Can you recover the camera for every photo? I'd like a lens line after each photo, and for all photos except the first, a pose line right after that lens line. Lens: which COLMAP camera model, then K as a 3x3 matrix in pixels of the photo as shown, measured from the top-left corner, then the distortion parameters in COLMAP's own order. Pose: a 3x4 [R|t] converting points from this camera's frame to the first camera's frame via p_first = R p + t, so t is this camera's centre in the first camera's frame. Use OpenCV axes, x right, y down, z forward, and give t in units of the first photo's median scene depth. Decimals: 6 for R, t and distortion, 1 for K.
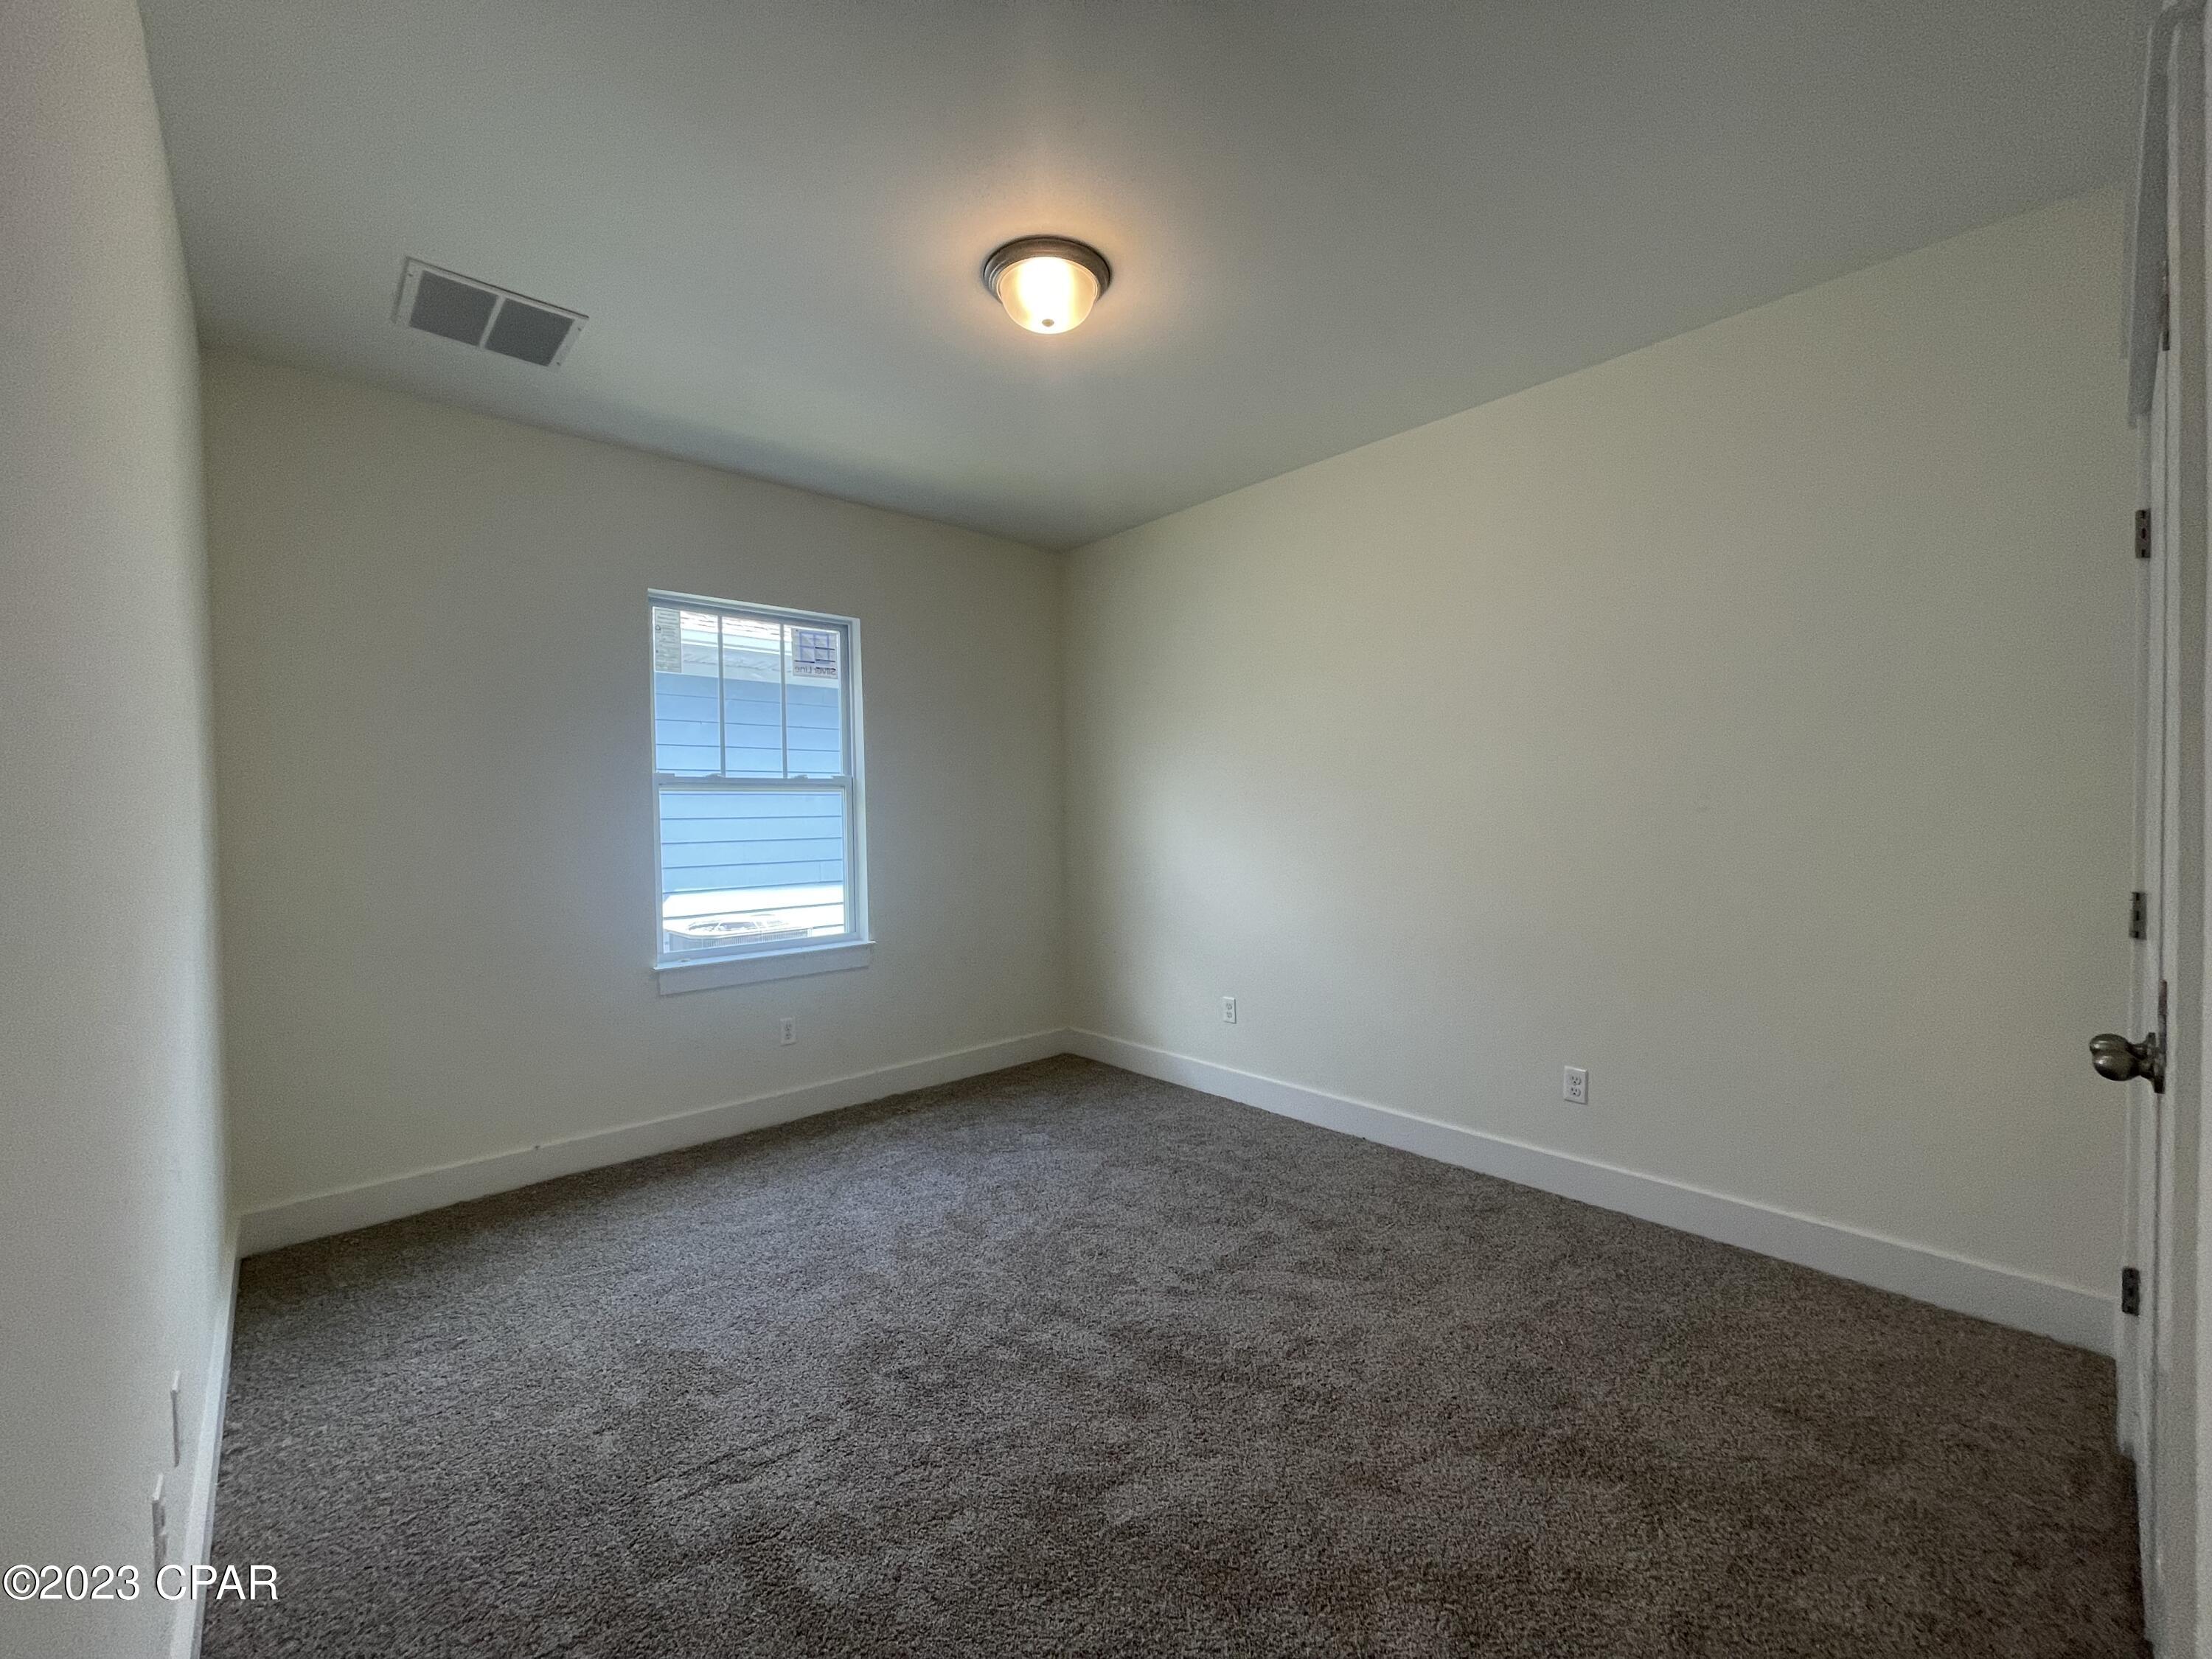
lens RADIAL K [[892.2, 0, 1101.7], [0, 892.2, 838.1], [0, 0, 1]] dist [0.001552, 0.000349]
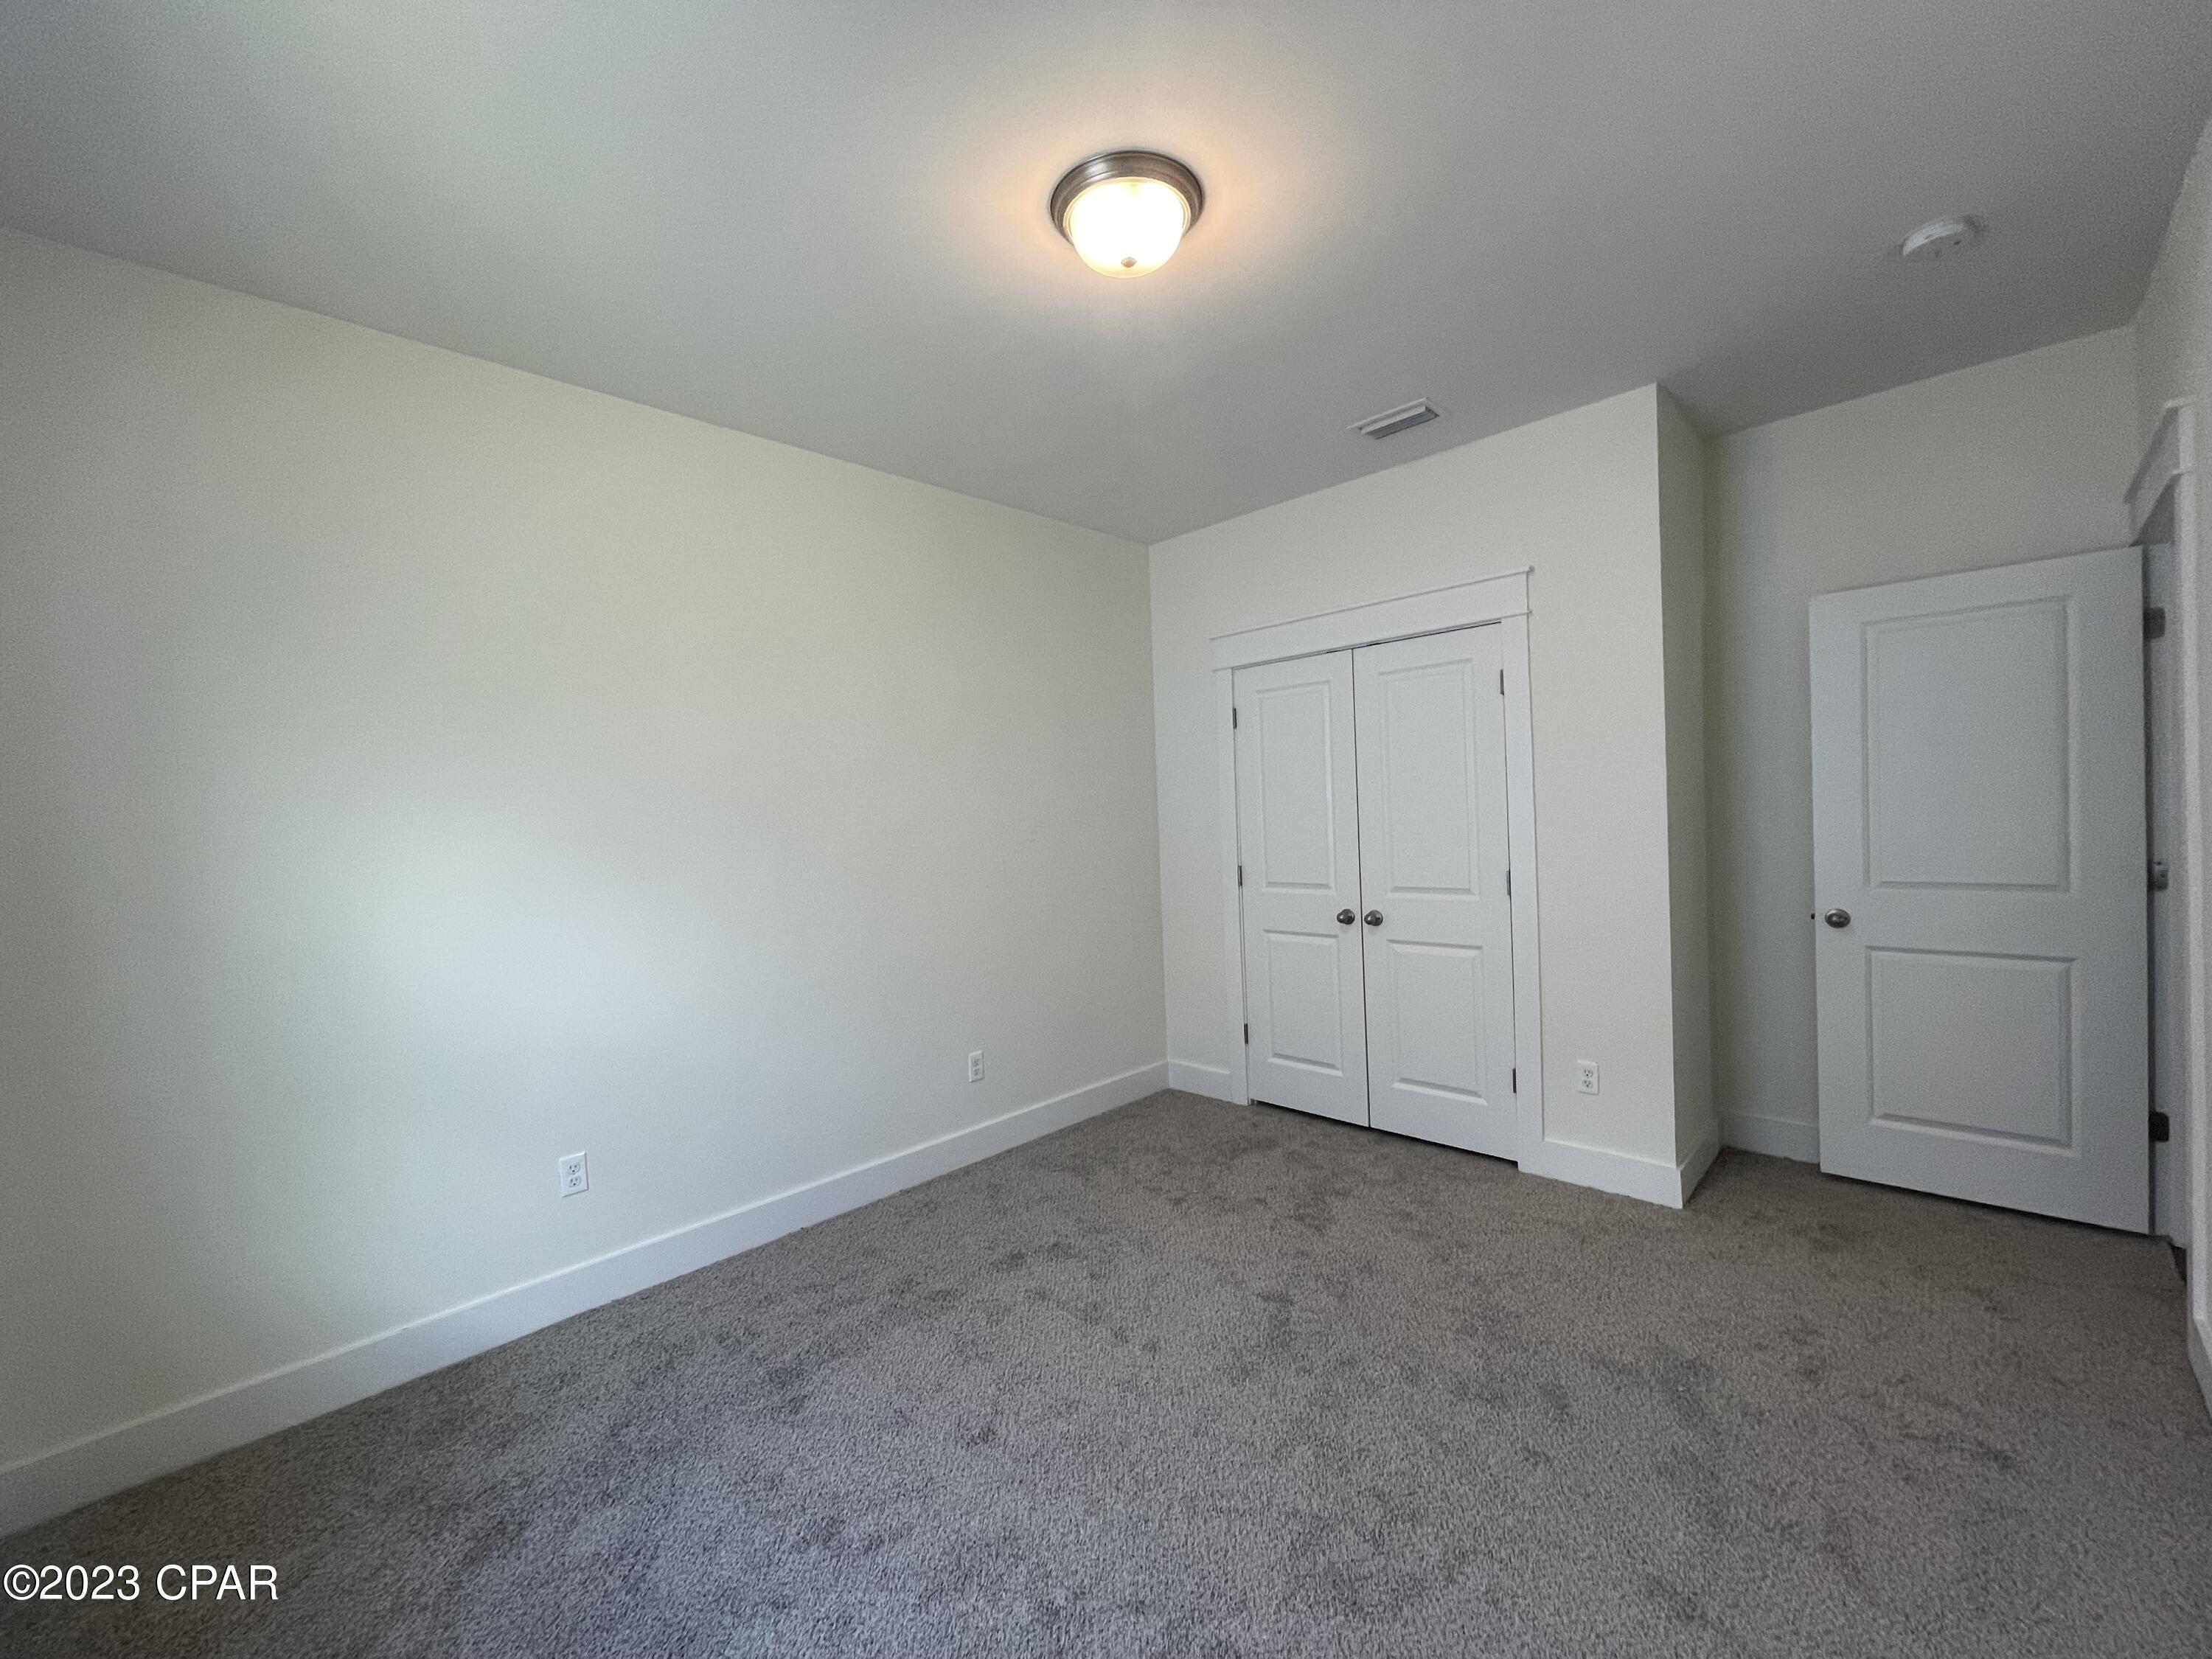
lens RADIAL K [[892.2, 0, 1101.7], [0, 892.2, 838.1], [0, 0, 1]] dist [0.001552, 0.000349]
pose [[-0.053797, -0.011980, 0.998480, -0.789643], [0.066392, 0.997672, 0.015548, -0.052469], [-0.996342, 0.067127, -0.052877, 0.970091]]
